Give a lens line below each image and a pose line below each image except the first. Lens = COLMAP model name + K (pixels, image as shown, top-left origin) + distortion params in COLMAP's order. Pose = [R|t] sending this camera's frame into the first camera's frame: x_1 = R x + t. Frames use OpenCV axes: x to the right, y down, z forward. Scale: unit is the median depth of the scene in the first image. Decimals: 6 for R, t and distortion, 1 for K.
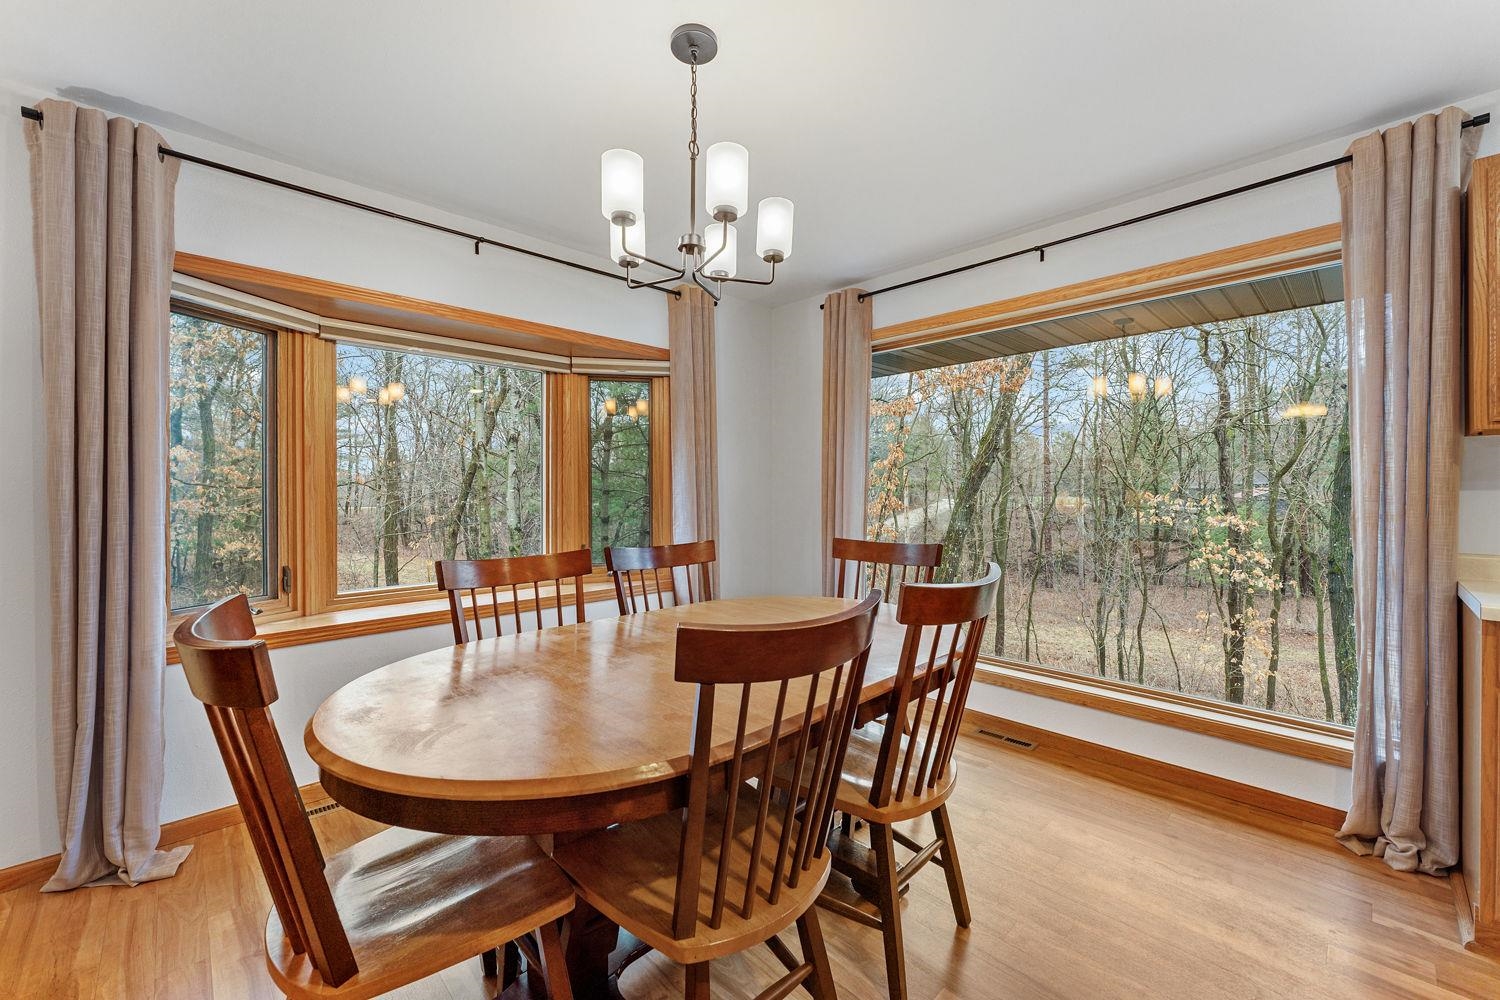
lens RADIAL K [[604.4, 0, 751.5], [0, 604.4, 492.8], [0, 0, 1]] dist [-0.001174, 0.000499]
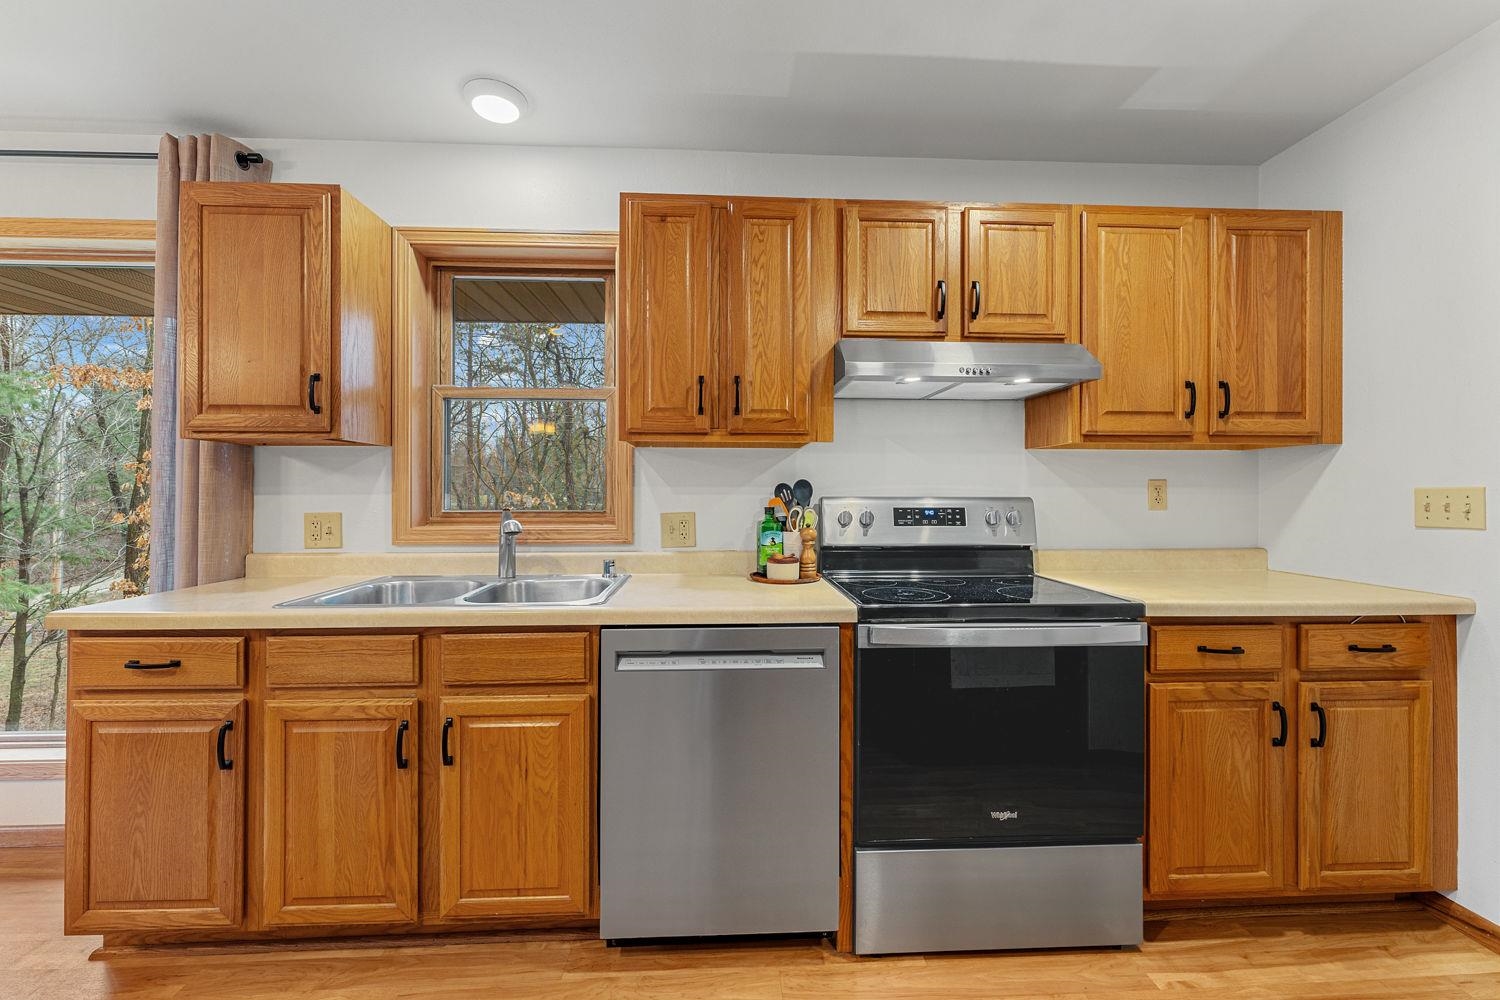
lens RADIAL K [[604.4, 0, 749.6], [0, 604.4, 489.5], [0, 0, 1]] dist [-0.001174, 0.000499]
pose [[0.656553, 0.004859, 0.754264, 0.947836], [-0.002848, 0.999988, -0.003962, -0.013188], [-0.754274, 0.000453, 0.656560, -0.388044]]
